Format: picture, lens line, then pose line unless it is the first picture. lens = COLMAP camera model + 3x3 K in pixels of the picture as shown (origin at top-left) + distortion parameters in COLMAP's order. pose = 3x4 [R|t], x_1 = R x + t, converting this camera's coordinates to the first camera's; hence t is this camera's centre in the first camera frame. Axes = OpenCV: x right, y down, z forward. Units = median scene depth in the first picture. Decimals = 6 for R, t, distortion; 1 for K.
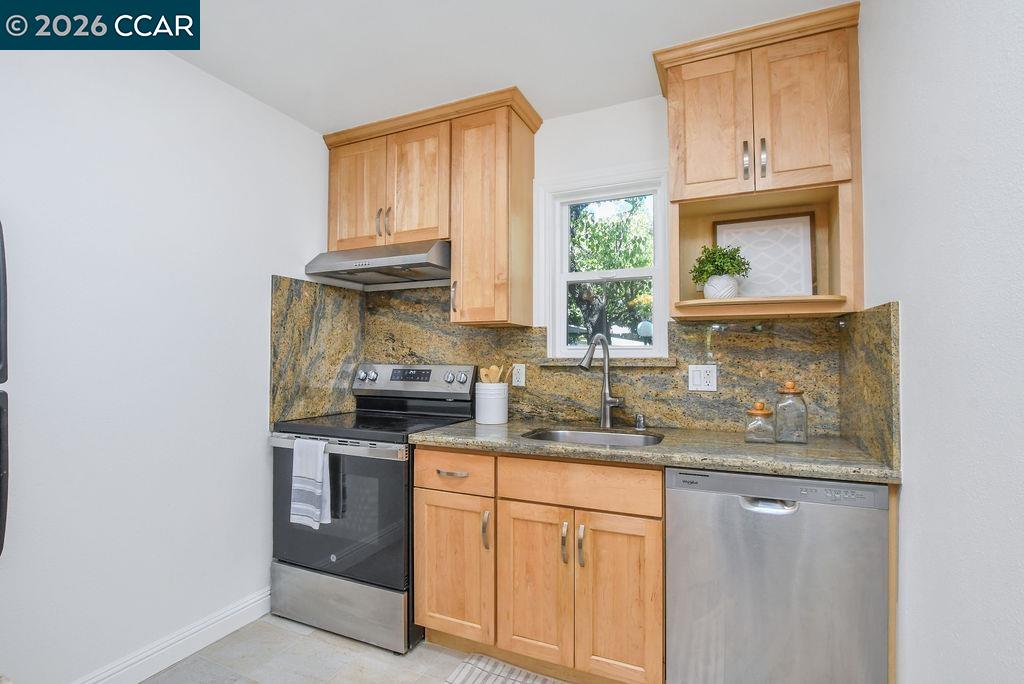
lens RADIAL K [[481.8, 0, 507.5], [0, 481.8, 351.0], [0, 0, 1]] dist [-0.004688, -0.000495]
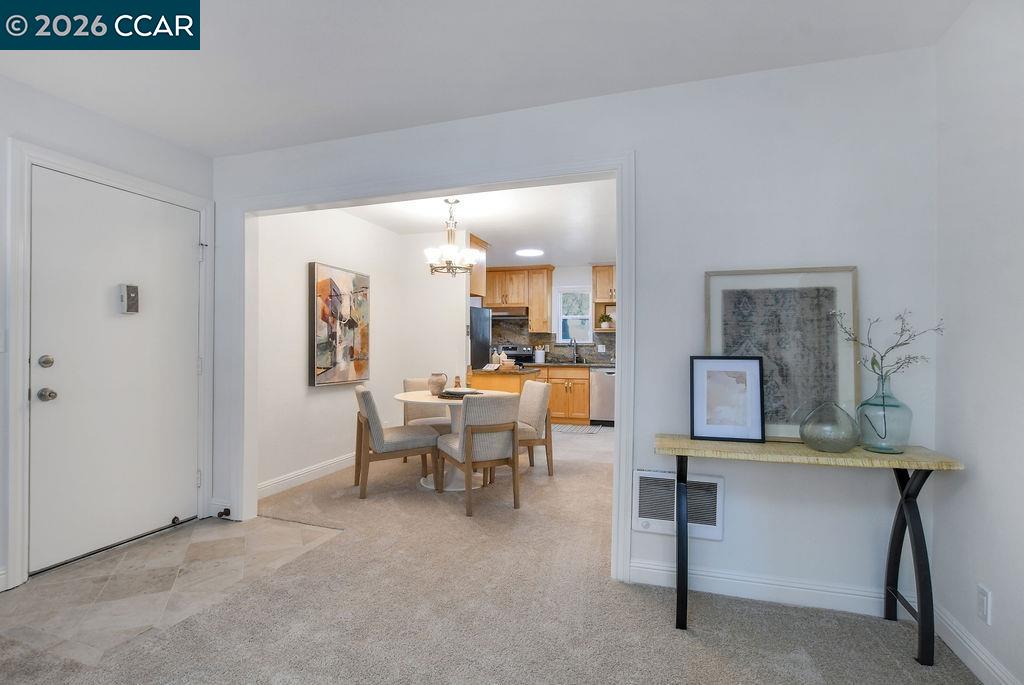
lens RADIAL K [[492.2, 0, 516.1], [0, 492.2, 354.2], [0, 0, 1]] dist [0.000688, 0.000117]
pose [[0.992397, 0.000365, 0.123079, -0.635989], [-0.004049, 0.999551, 0.029686, -0.008363], [-0.123013, -0.029958, 0.991953, -2.404070]]
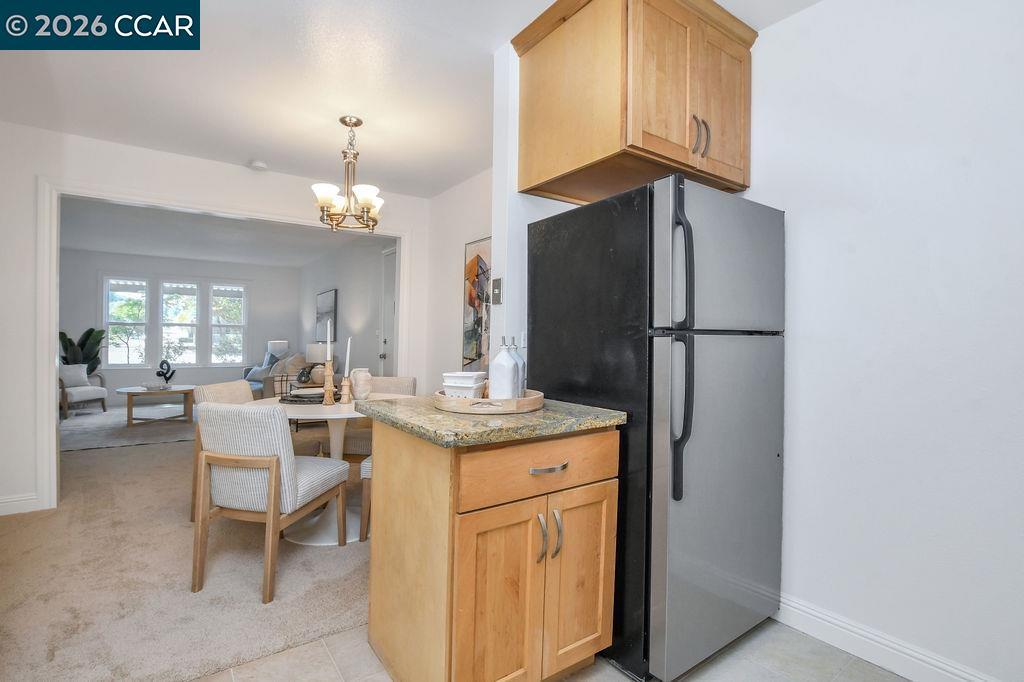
lens RADIAL K [[474.4, 0, 498.7], [0, 474.4, 324.5], [0, 0, 1]] dist [-0.019867, -0.000248]
pose [[-0.506552, -0.027741, -0.861763, 0.193701], [0.004124, 0.999393, -0.034596, 0.042425], [0.862200, -0.021078, -0.506130, 0.412981]]
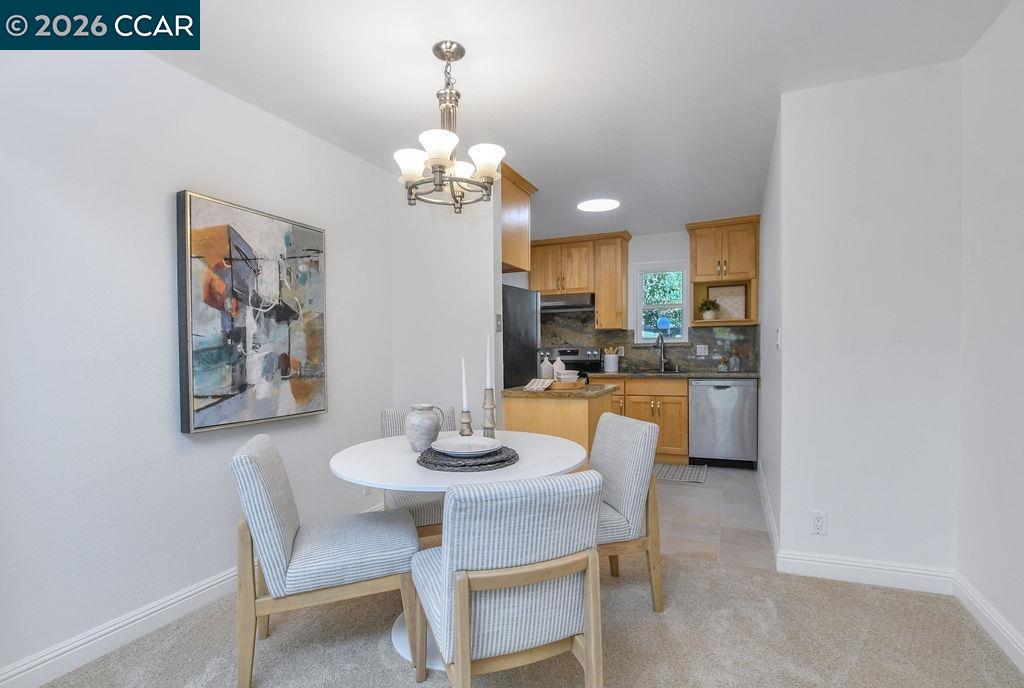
lens RADIAL K [[492.6, 0, 509.2], [0, 492.6, 365.8], [0, 0, 1]] dist [-0.000305, -0.000203]
pose [[0.999907, -0.012728, -0.004879, -0.539902], [0.012941, 0.998837, 0.046450, 0.004019], [0.004282, -0.046509, 0.998909, -1.438582]]
